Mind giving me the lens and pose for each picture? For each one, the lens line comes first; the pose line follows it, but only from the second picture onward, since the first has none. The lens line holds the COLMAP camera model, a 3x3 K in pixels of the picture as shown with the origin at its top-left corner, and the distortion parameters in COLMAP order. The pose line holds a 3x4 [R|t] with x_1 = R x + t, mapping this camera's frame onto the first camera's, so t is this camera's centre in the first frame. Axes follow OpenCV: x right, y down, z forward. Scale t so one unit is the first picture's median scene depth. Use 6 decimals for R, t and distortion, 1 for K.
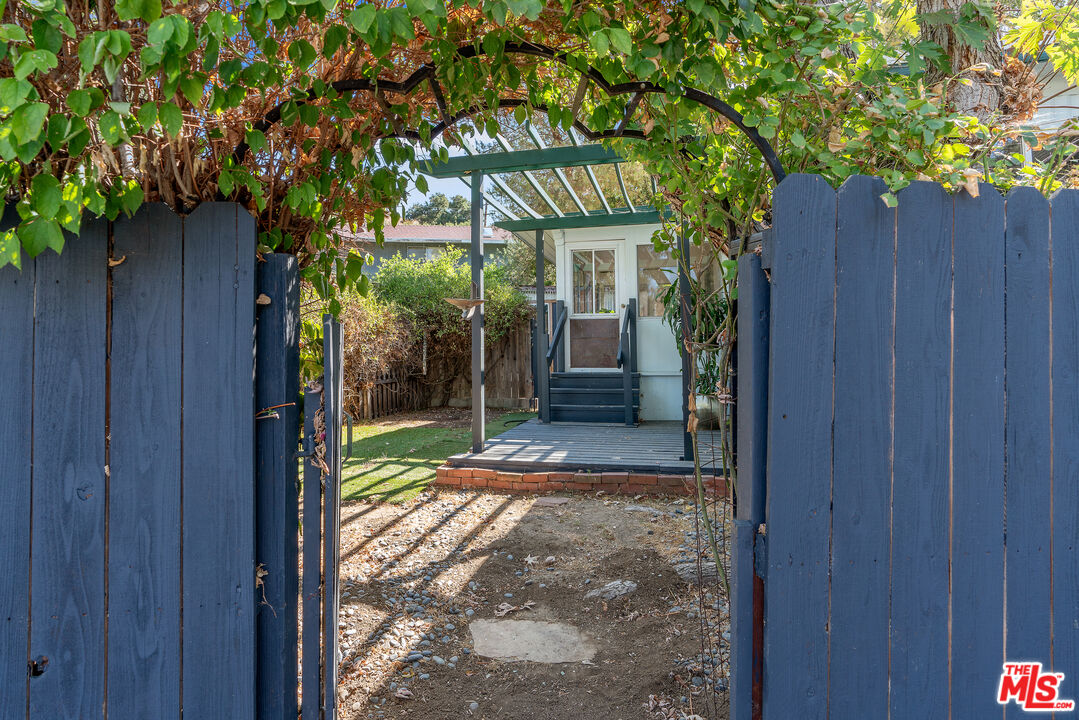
lens RADIAL K [[592.1, 0, 541.9], [0, 592.1, 353.5], [0, 0, 1]] dist [-0.000709, -0.000059]
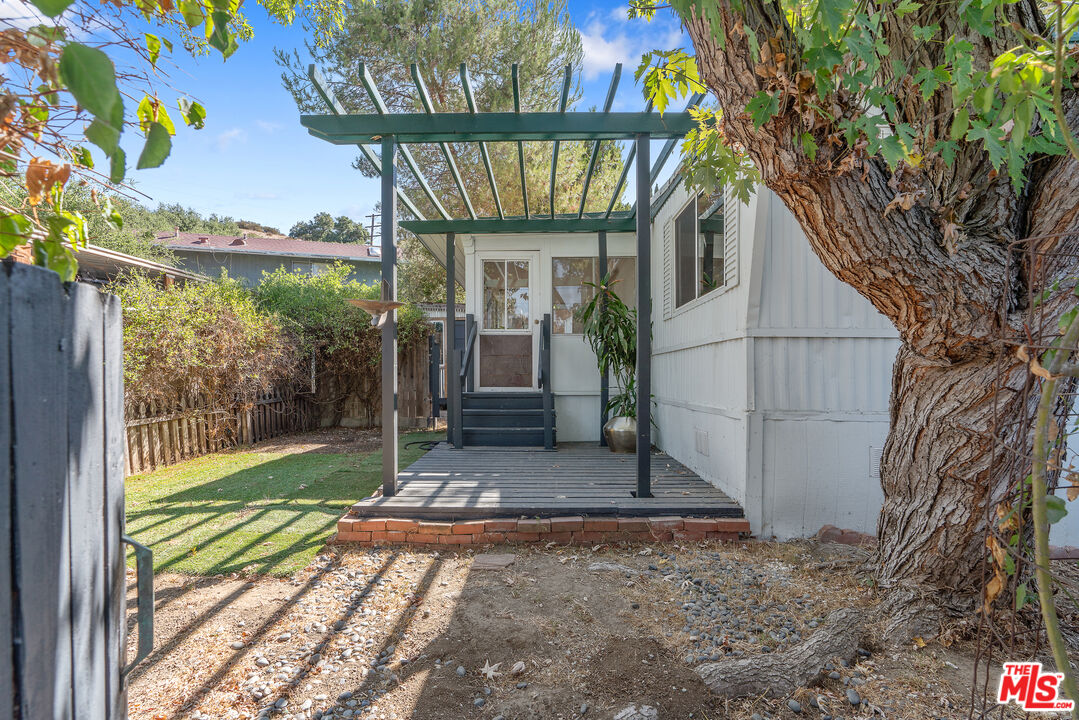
lens RADIAL K [[532.5, 0, 530.6], [0, 532.5, 391.8], [0, 0, 1]] dist [-0.011391, 0.000820]
pose [[0.980617, -0.002138, 0.195923, -0.044955], [-0.005484, 0.999249, 0.038352, -0.001367], [-0.195858, -0.038683, 0.979869, 0.188191]]
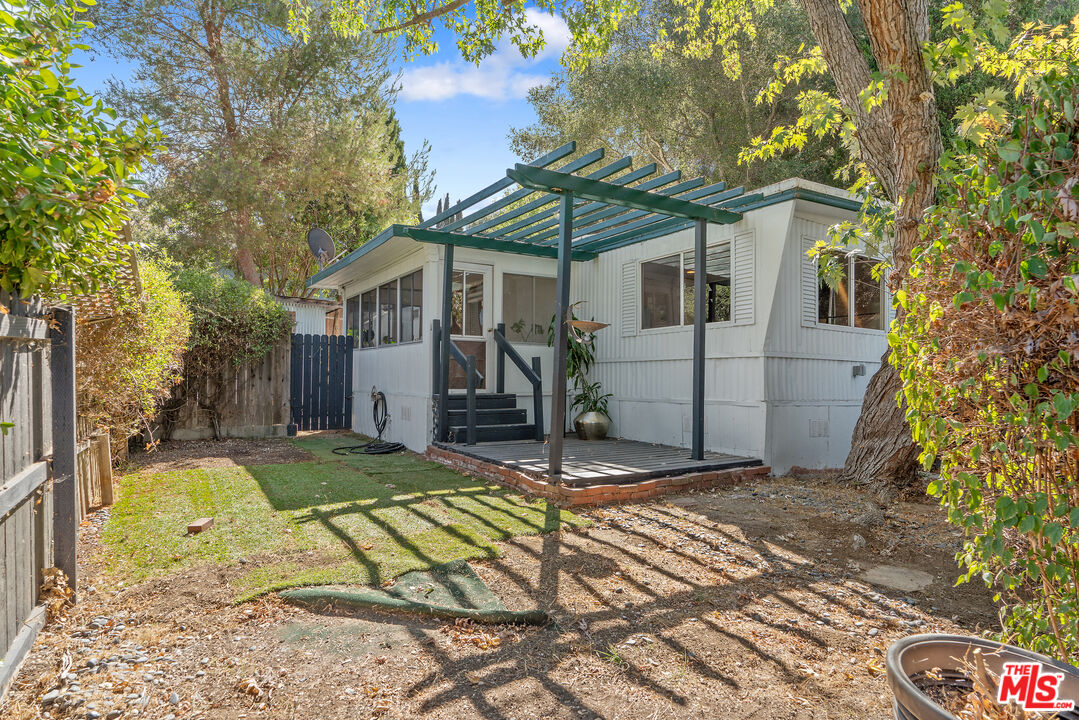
lens RADIAL K [[592.1, 0, 535.2], [0, 592.1, 396.7], [0, 0, 1]] dist [-0.000709, -0.000059]
pose [[0.718484, -0.012950, 0.695423, -0.620084], [-0.013998, 0.999355, 0.033072, 0.001960], [-0.695403, -0.033496, 0.717839, 0.220047]]
